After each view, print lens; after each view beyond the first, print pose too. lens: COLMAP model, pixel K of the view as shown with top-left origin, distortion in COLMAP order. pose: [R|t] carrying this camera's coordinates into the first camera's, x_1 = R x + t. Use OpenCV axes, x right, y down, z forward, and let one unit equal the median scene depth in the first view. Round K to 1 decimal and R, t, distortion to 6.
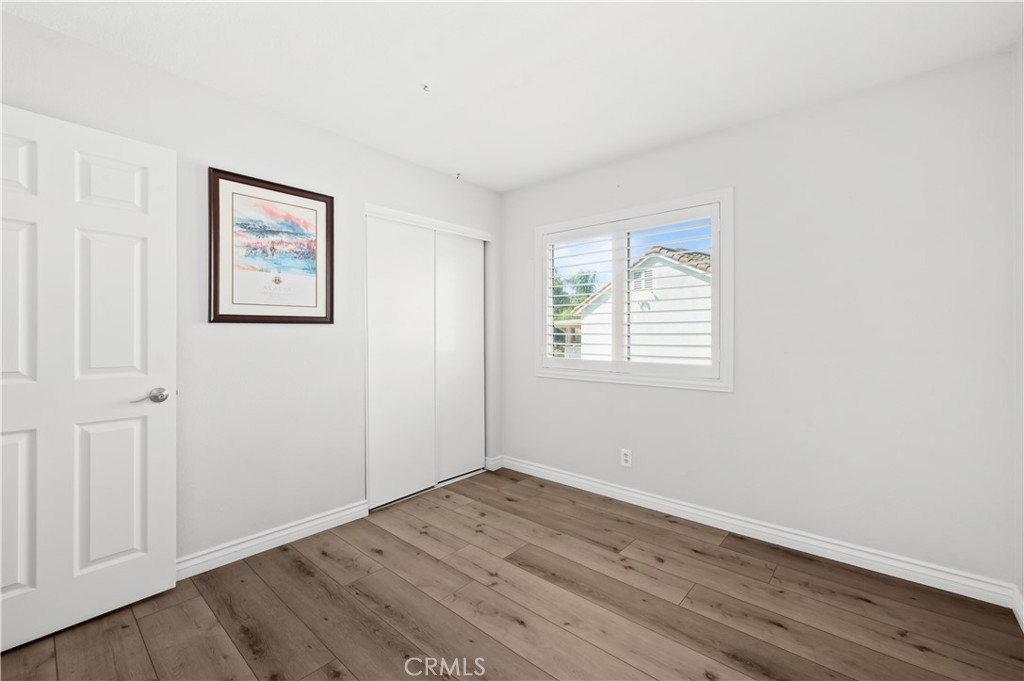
lens RADIAL K [[414.2, 0, 506.9], [0, 414.2, 334.3], [0, 0, 1]] dist [-0.003220, 0.000116]
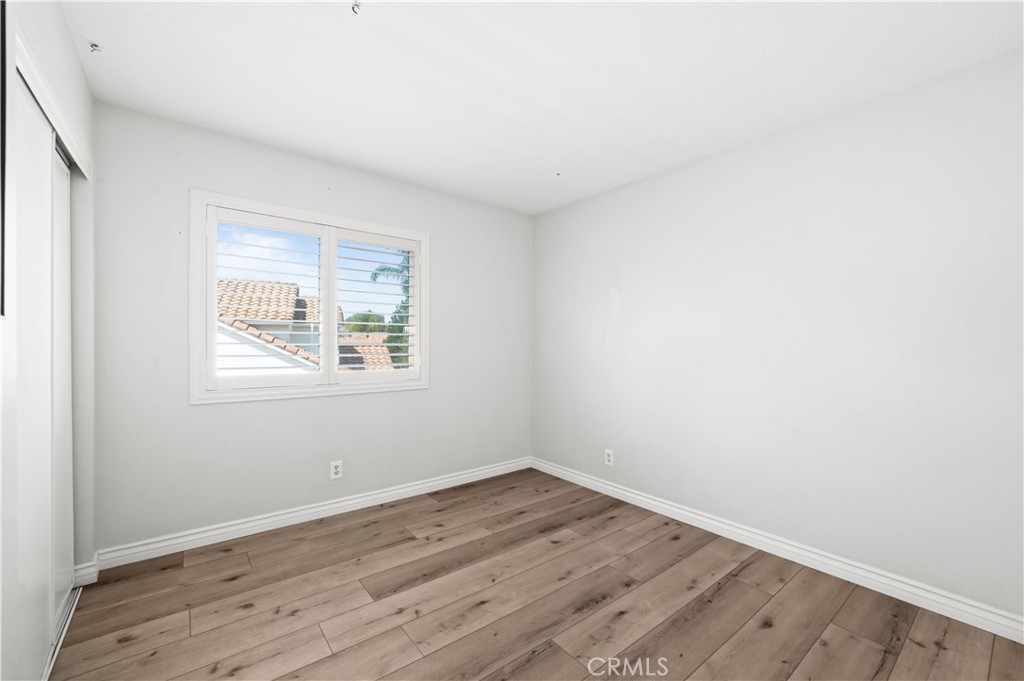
lens RADIAL K [[414.2, 0, 508.9], [0, 414.2, 344.4], [0, 0, 1]] dist [-0.003220, 0.000116]
pose [[0.196449, -0.003461, 0.980508, -0.706666], [-0.004892, 0.999978, 0.004510, -0.008923], [-0.980502, -0.005683, 0.196428, 0.476323]]
